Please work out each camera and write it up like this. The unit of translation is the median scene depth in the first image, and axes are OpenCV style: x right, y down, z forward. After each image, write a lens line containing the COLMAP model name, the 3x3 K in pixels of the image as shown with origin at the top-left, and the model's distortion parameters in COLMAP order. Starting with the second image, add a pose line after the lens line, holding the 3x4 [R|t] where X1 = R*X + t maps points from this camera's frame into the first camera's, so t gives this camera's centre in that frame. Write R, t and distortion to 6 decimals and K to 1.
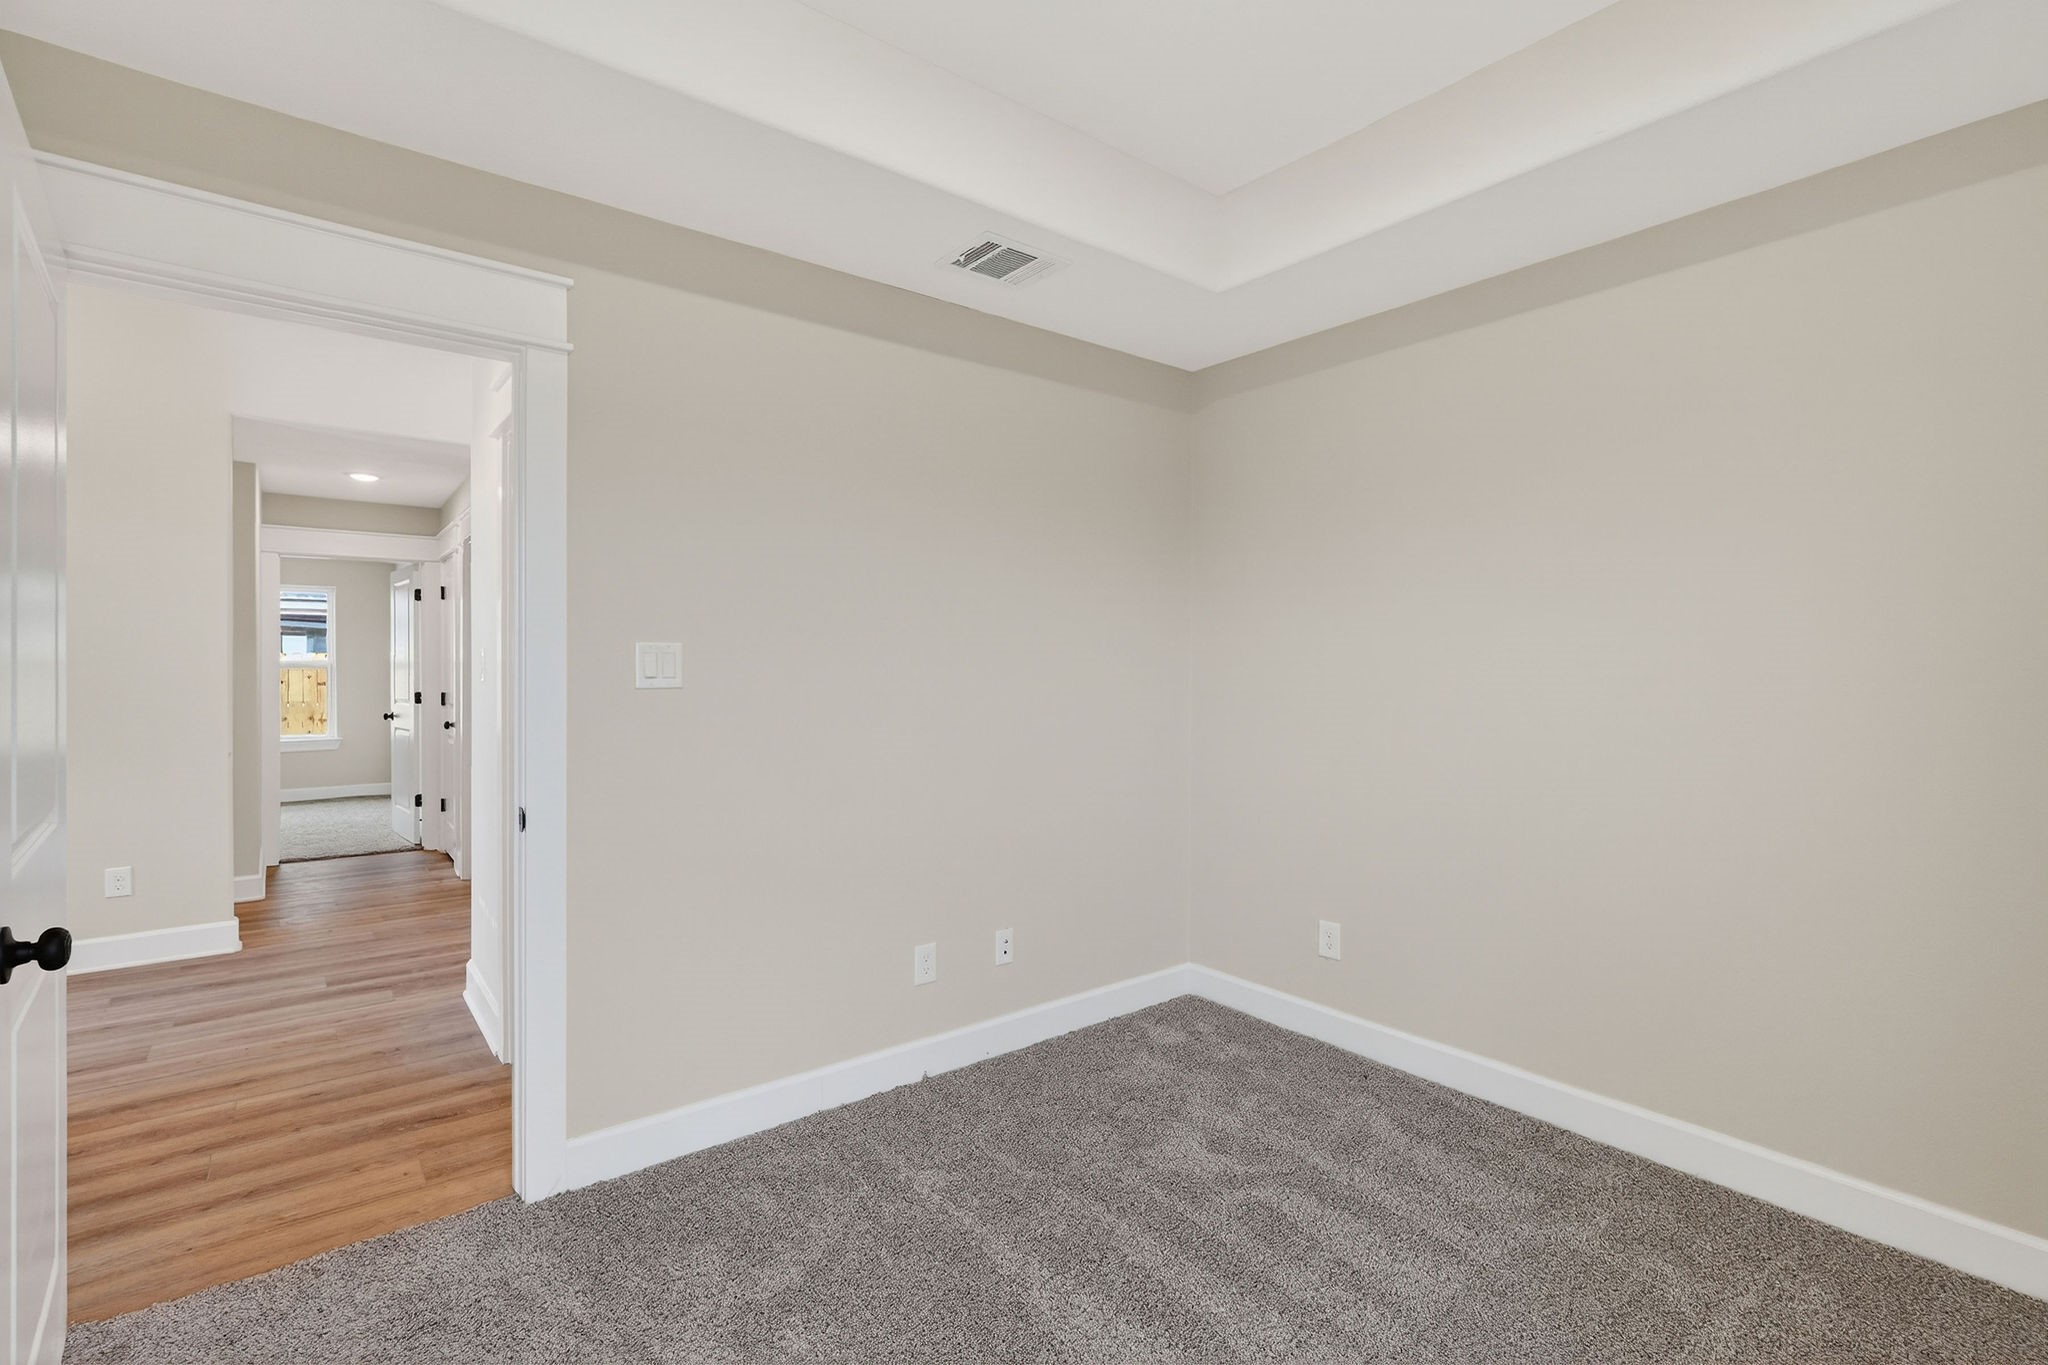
lens RADIAL K [[939.5, 0, 1024.0], [0, 939.5, 682.5], [0, 0, 1]] dist [-0.011282, 0.004302]
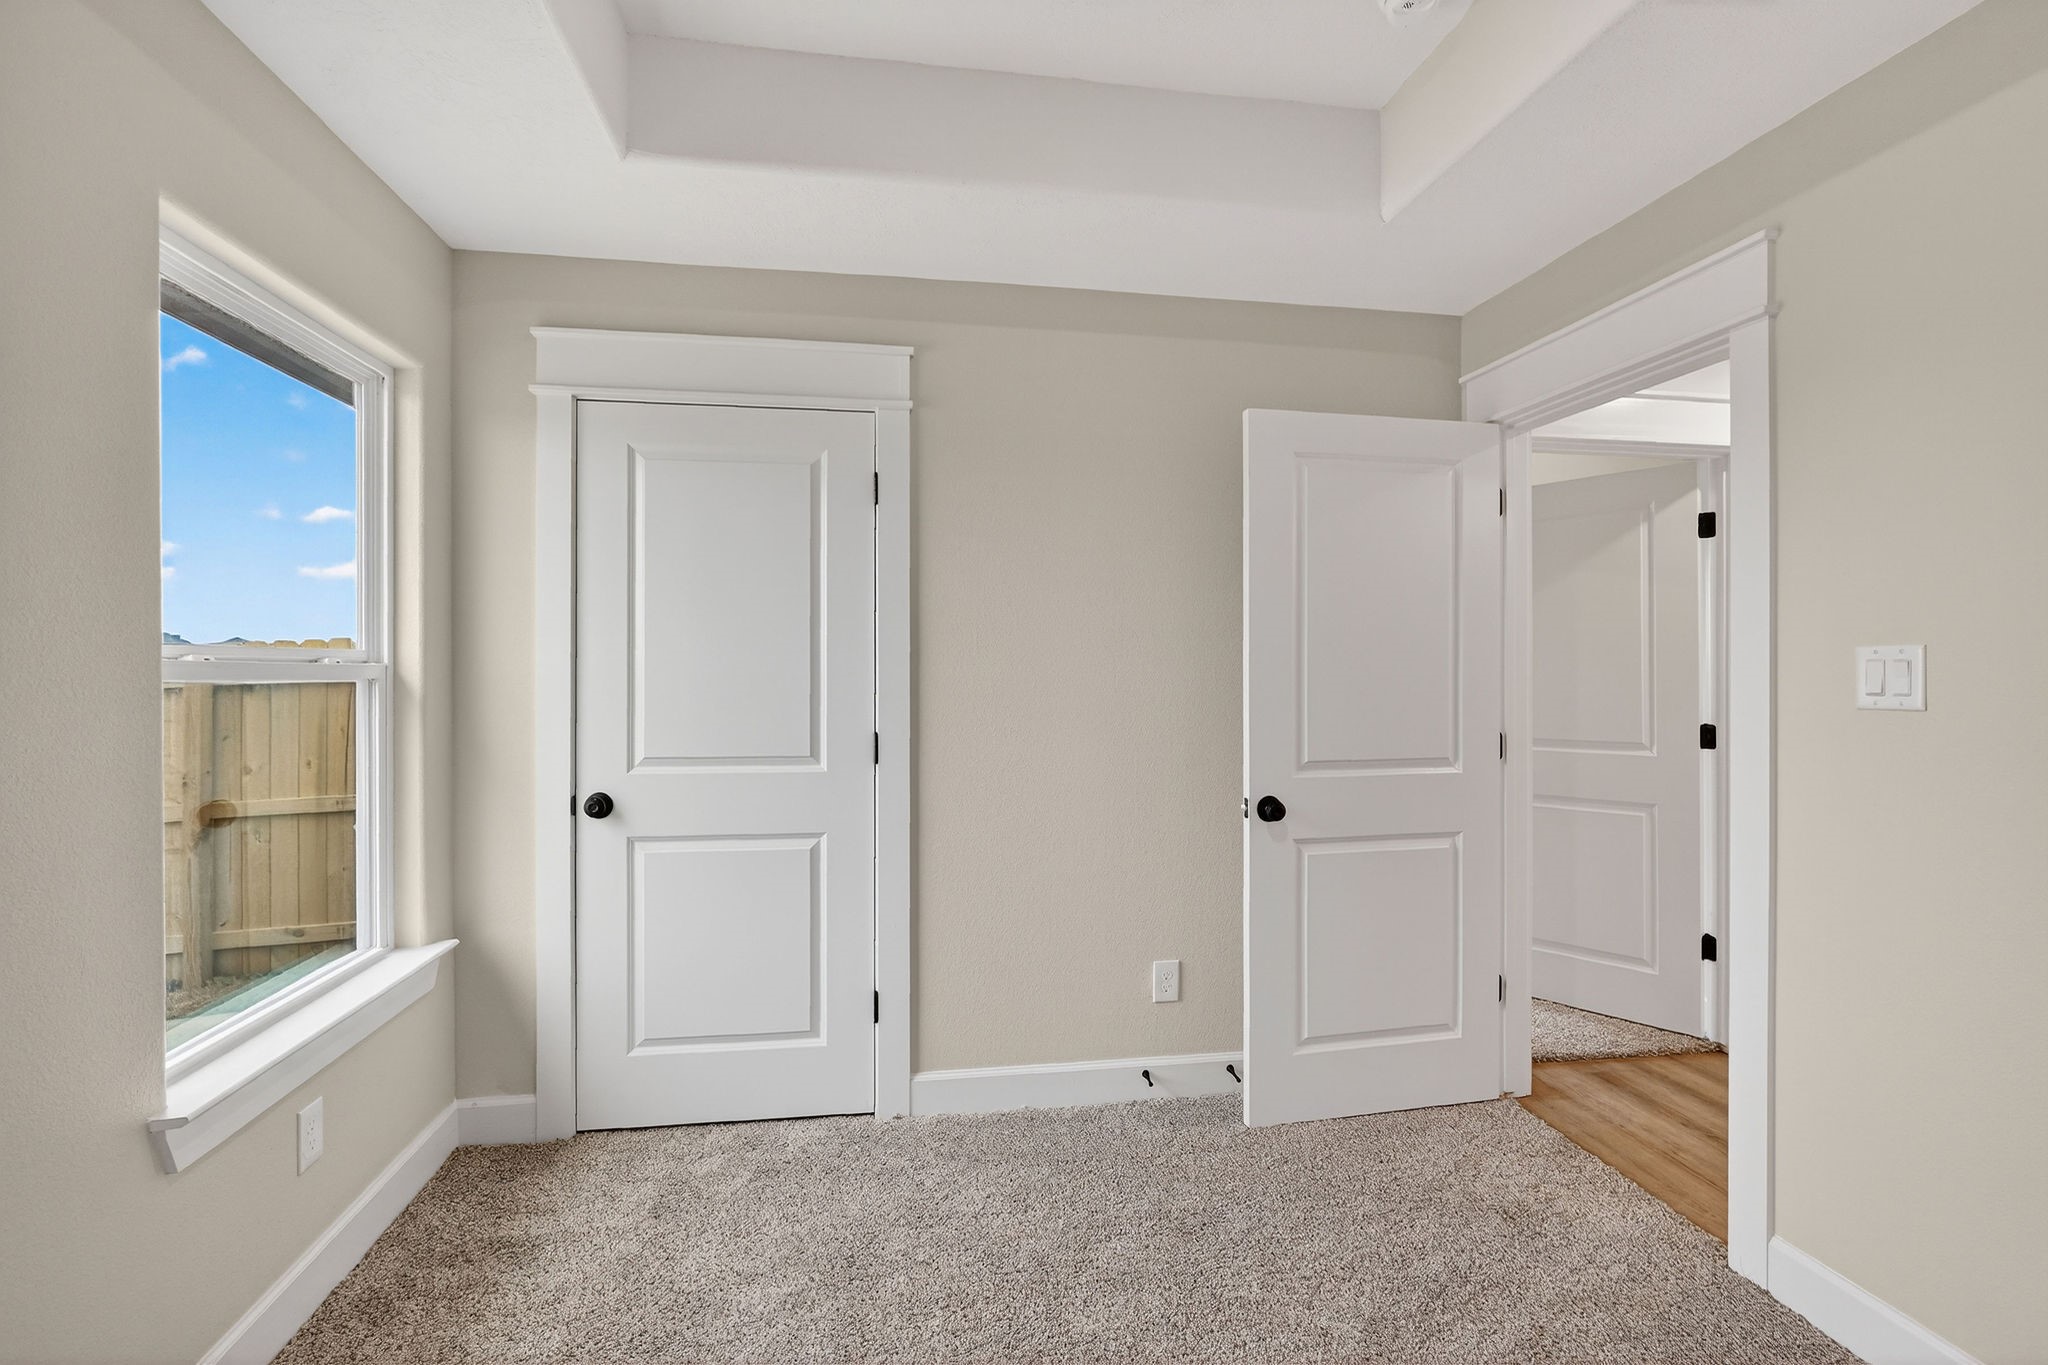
lens RADIAL K [[939.5, 0, 1024.0], [0, 939.5, 682.5], [0, 0, 1]] dist [-0.011282, 0.004302]
pose [[-0.498348, 0.002266, -0.866974, 0.614121], [-0.014682, 0.999831, 0.011053, -0.013860], [0.866853, 0.018237, -0.498230, 0.860076]]
